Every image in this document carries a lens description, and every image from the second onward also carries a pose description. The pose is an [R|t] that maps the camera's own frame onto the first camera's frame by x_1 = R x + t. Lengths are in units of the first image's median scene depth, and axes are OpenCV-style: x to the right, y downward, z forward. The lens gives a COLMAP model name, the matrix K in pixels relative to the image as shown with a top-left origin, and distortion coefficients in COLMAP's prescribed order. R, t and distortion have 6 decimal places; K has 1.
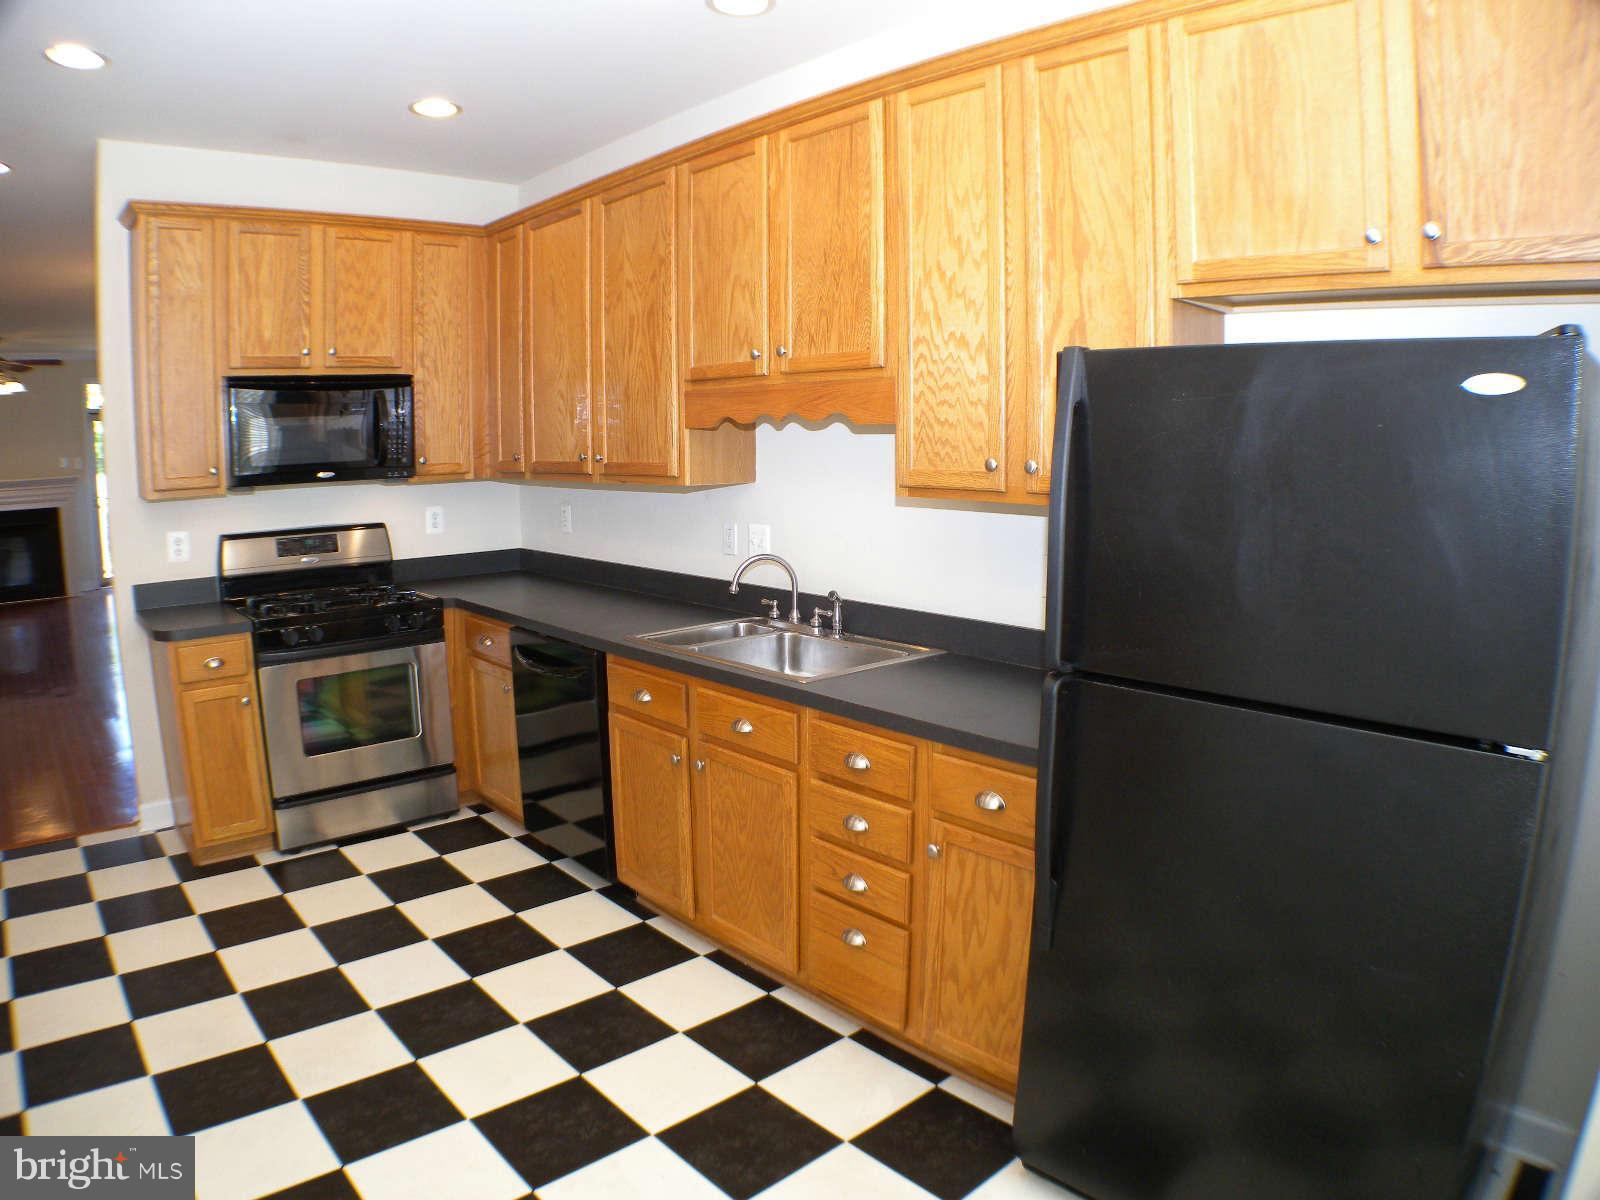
lens RADIAL K [[1020.6, 0, 800.0], [0, 1020.6, 600.0], [0, 0, 1]] dist [-0.267583, 0.100644]
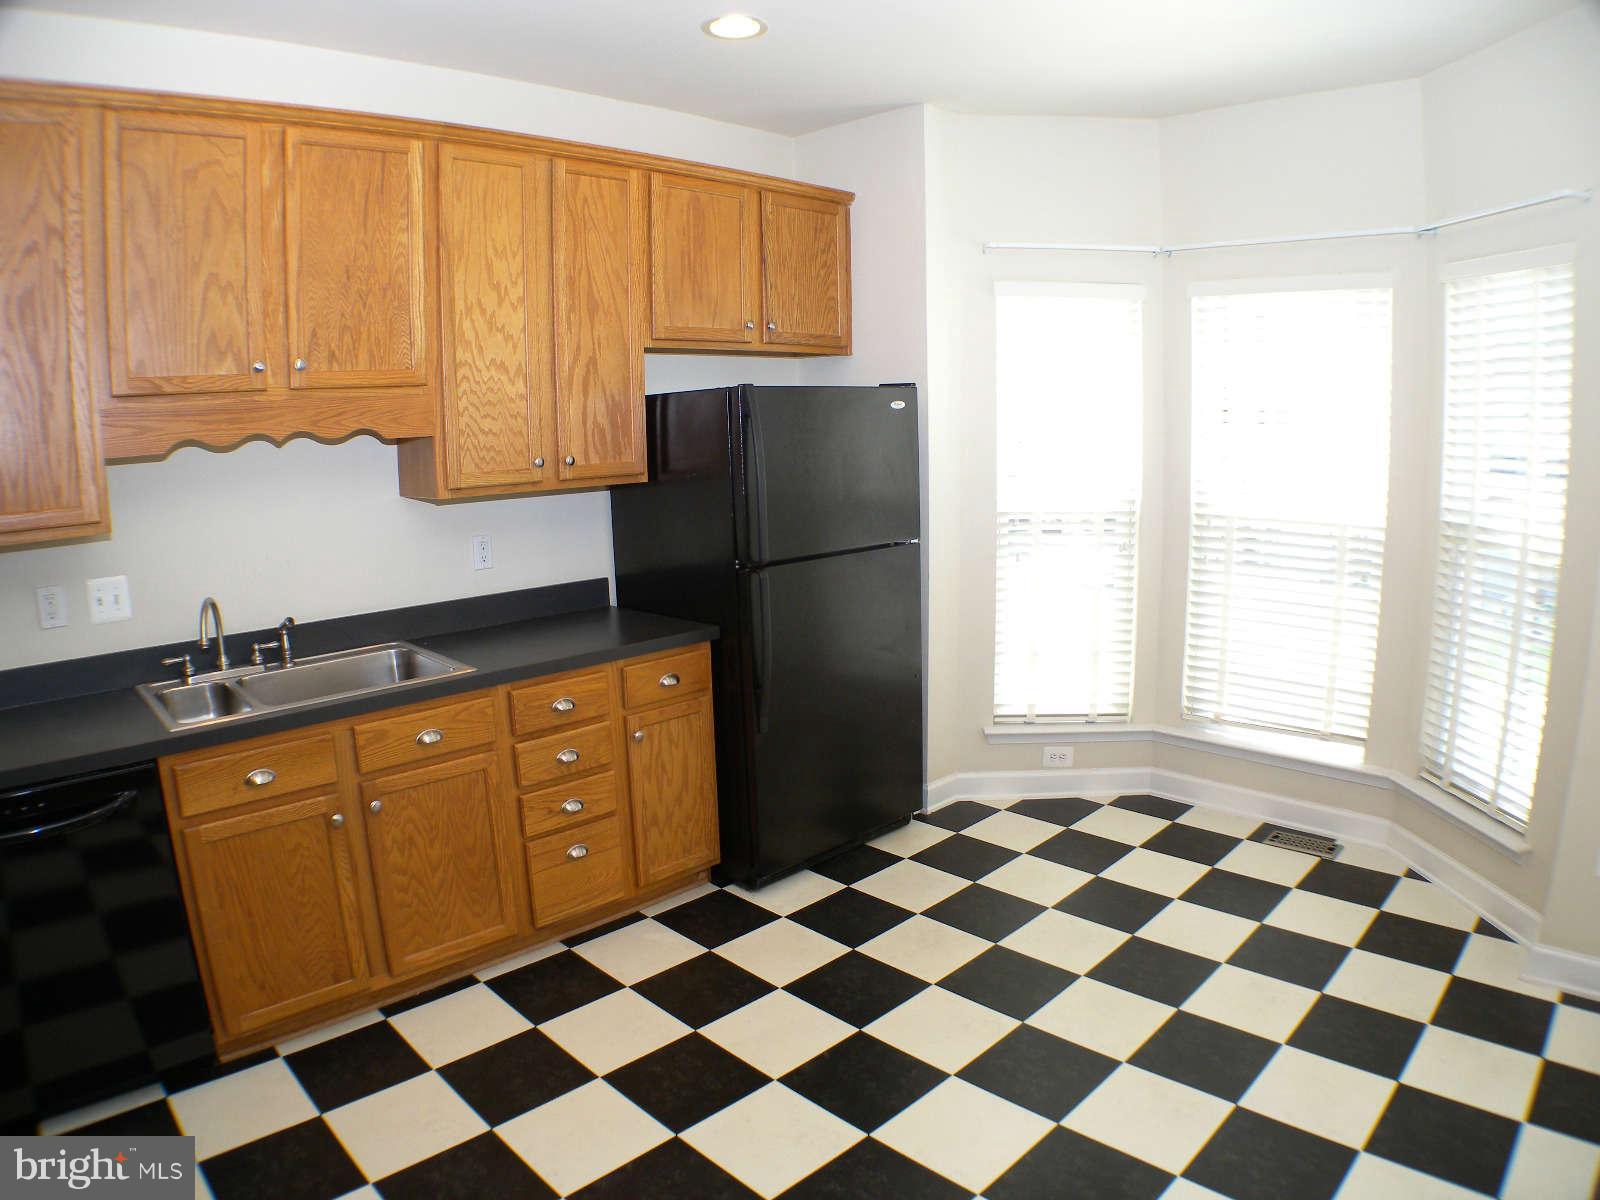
lens RADIAL K [[1020.6, 0, 800.0], [0, 1020.6, 600.0], [0, 0, 1]] dist [-0.267583, 0.100644]
pose [[-0.032648, -0.173837, 0.984233, -0.973031], [0.170455, 0.969363, 0.176865, -0.113703], [-0.984824, 0.173541, -0.002016, 0.597689]]
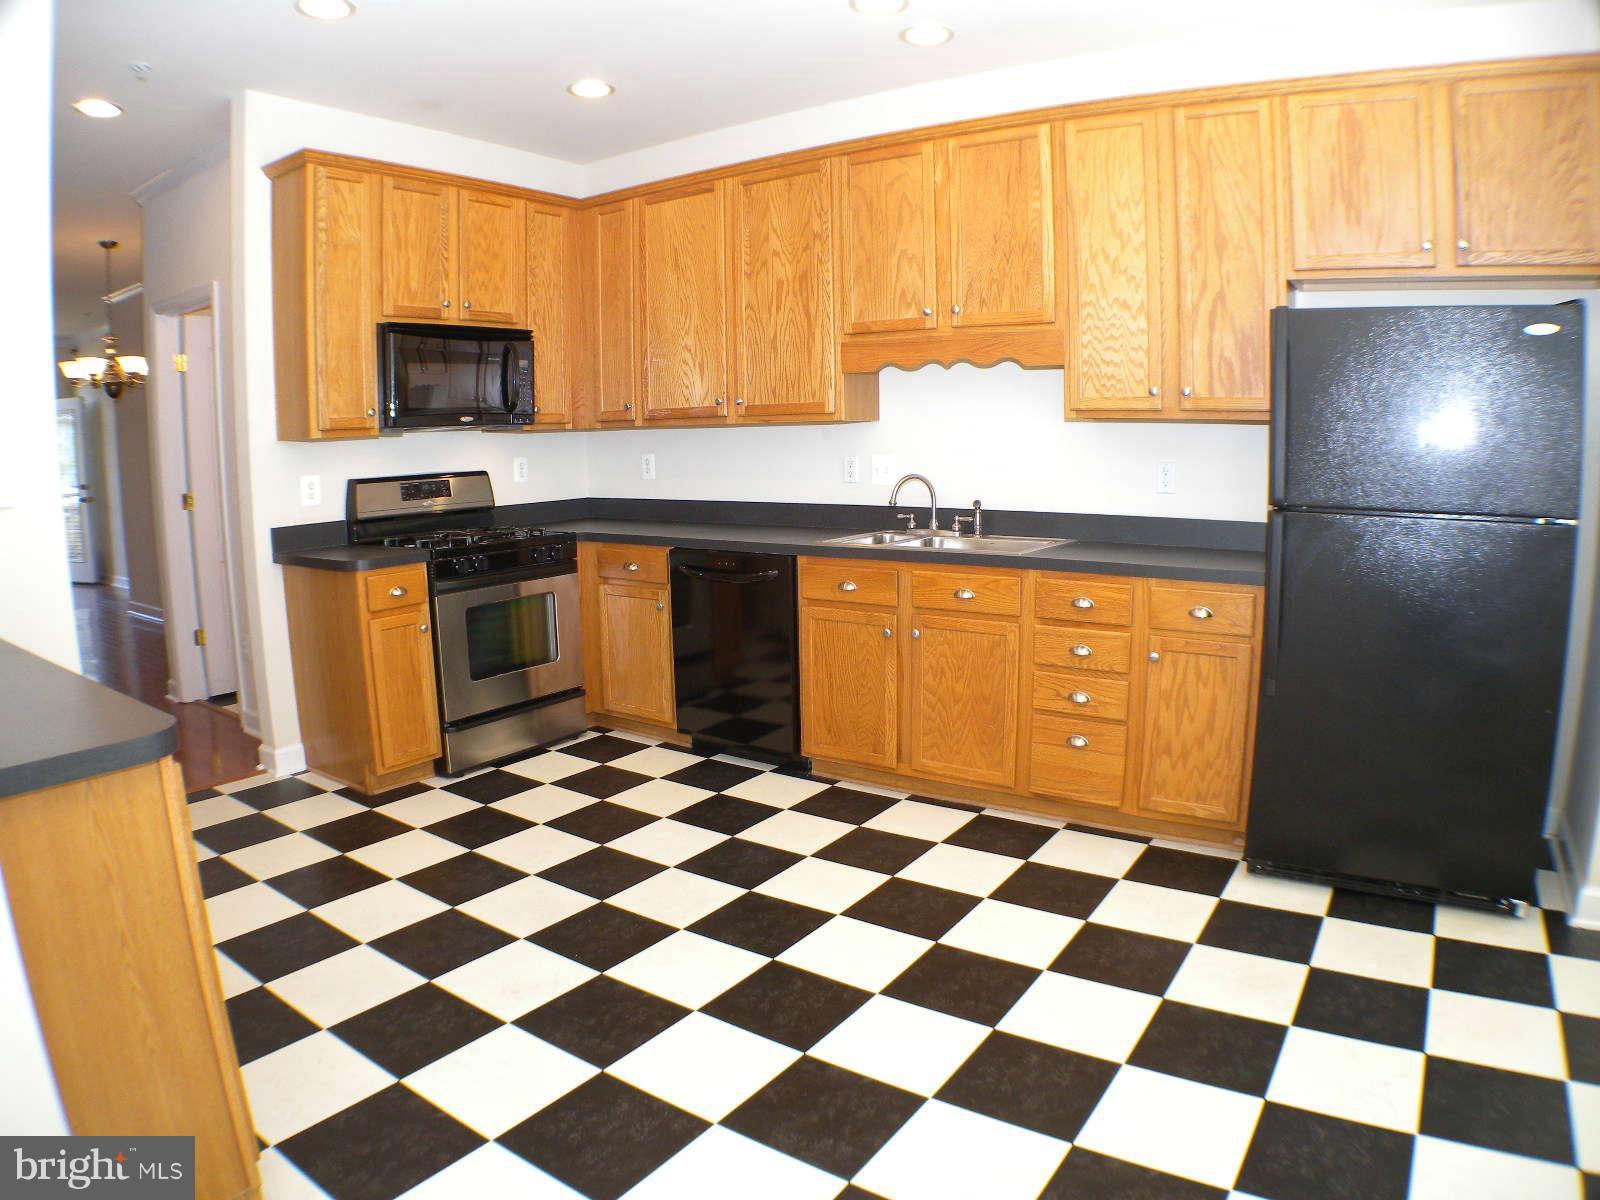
lens RADIAL K [[1020.6, 0, 800.0], [0, 1020.6, 600.0], [0, 0, 1]] dist [-0.267583, 0.100644]
pose [[0.975486, -0.045629, 0.215280, -0.520988], [0.045229, 0.998954, 0.006786, 0.109953], [-0.215364, 0.003118, 0.976529, -0.204617]]
